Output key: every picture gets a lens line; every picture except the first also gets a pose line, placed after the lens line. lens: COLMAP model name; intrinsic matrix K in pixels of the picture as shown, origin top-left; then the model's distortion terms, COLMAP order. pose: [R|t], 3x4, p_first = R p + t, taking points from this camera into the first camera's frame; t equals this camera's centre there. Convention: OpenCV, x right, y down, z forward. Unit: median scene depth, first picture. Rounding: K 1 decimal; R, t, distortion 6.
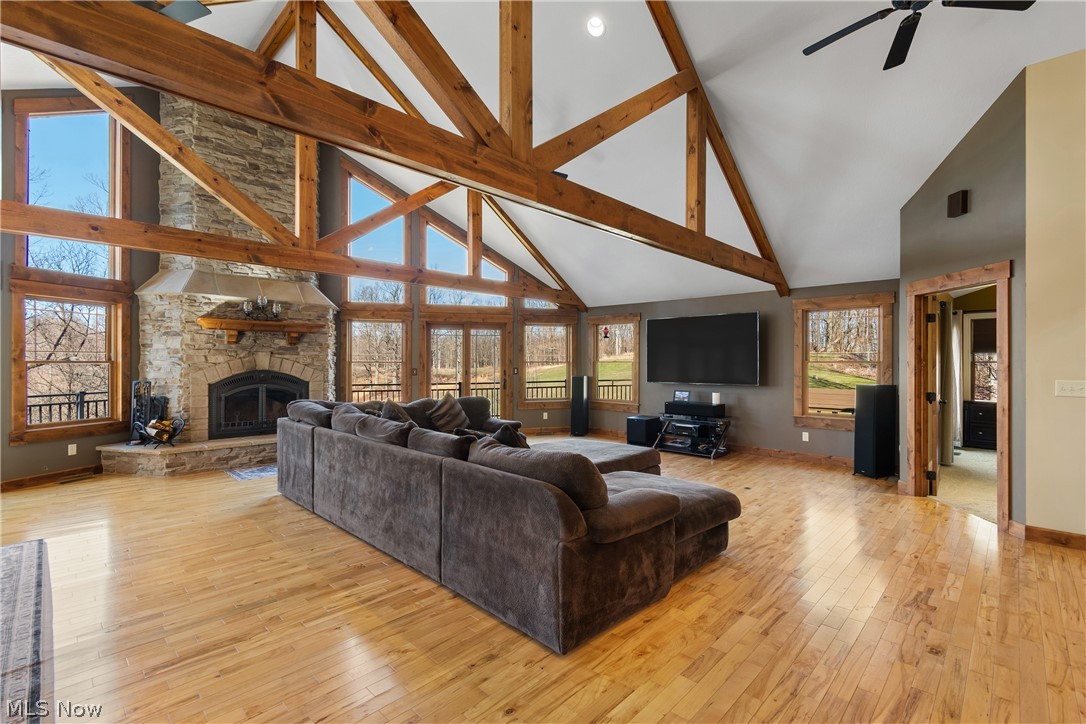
lens RADIAL K [[480.7, 0, 550.6], [0, 480.7, 359.6], [0, 0, 1]] dist [0.000034, 0.000004]
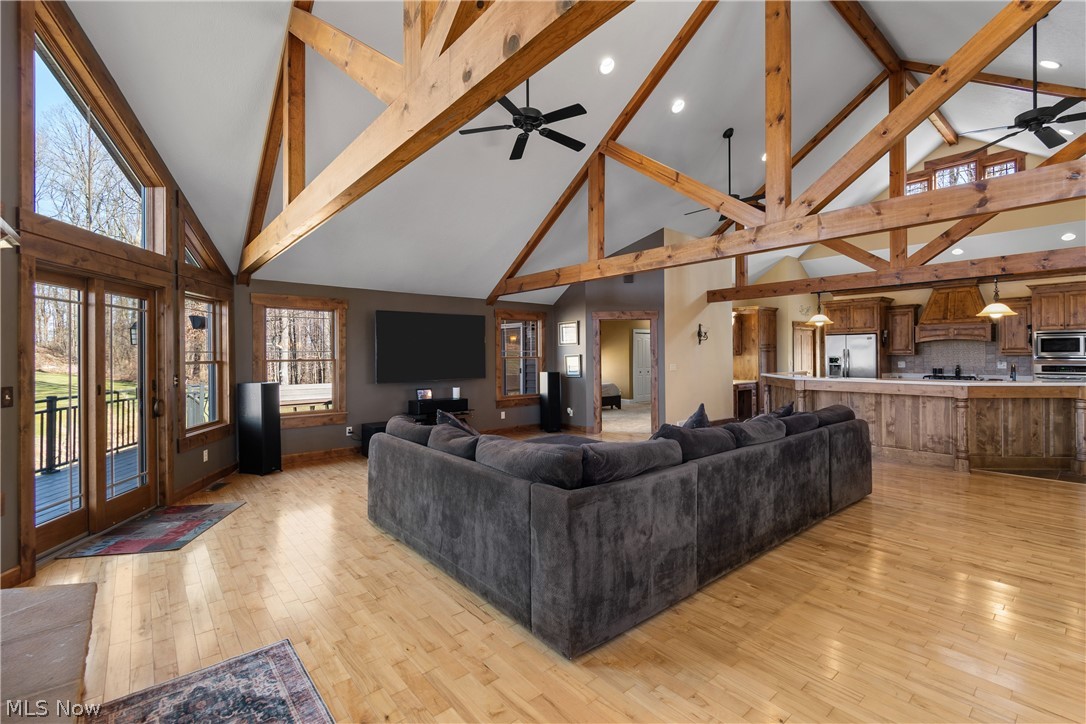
lens RADIAL K [[486.4, 0, 549.2], [0, 486.4, 352.1], [0, 0, 1]] dist [-0.001684, -0.000110]
pose [[0.103740, 0.003251, 0.994599, -0.625679], [0.003476, 0.999987, -0.003631, -0.004695], [-0.994598, 0.003834, 0.103728, 0.599547]]
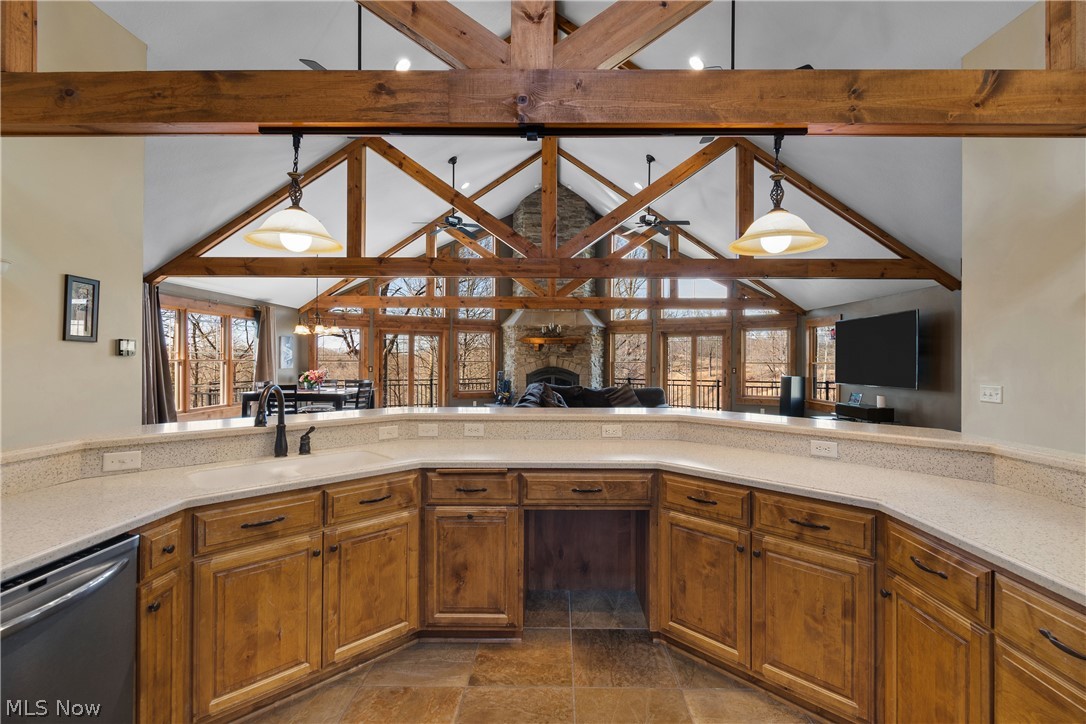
lens RADIAL K [[480.7, 0, 550.6], [0, 480.7, 359.6], [0, 0, 1]] dist [0.000034, 0.000004]
pose [[0.683477, 0.000932, -0.729972, 0.526906], [-0.001405, 0.999999, -0.000039, -0.002611], [0.729971, 0.001052, 0.683477, -0.132129]]
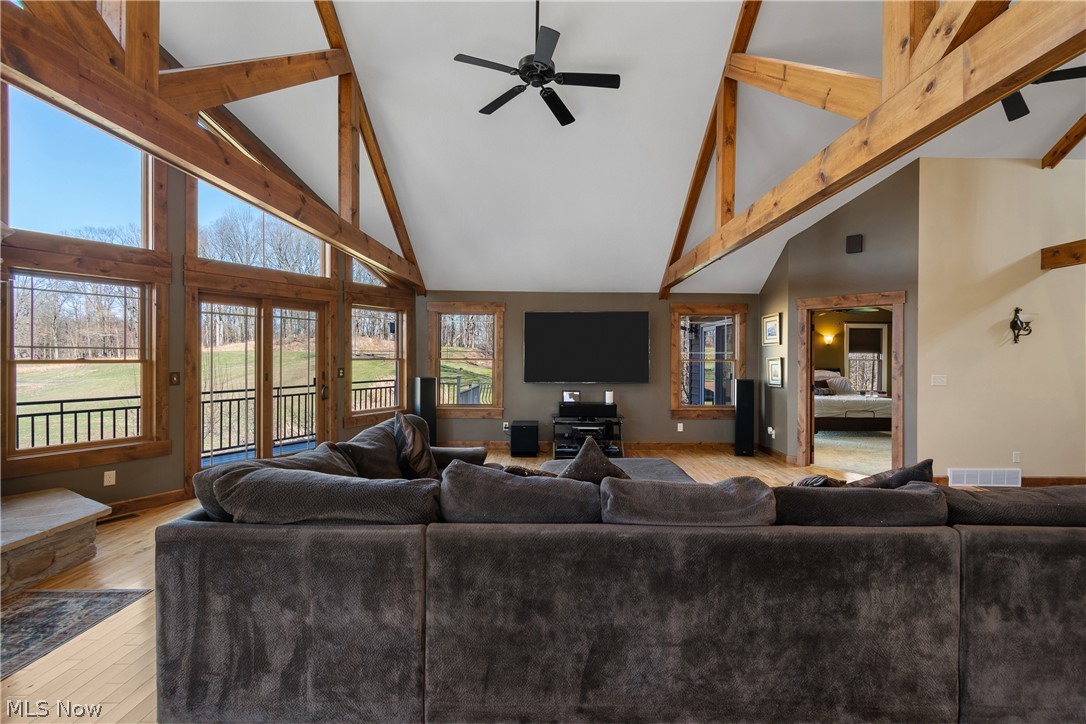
lens RADIAL K [[480.7, 0, 550.6], [0, 480.7, 359.6], [0, 0, 1]] dist [0.000034, 0.000004]
pose [[0.724108, -0.001947, 0.689684, -0.369008], [-0.007363, 0.999917, 0.010553, -0.005188], [-0.689647, -0.012720, 0.724034, 0.327369]]
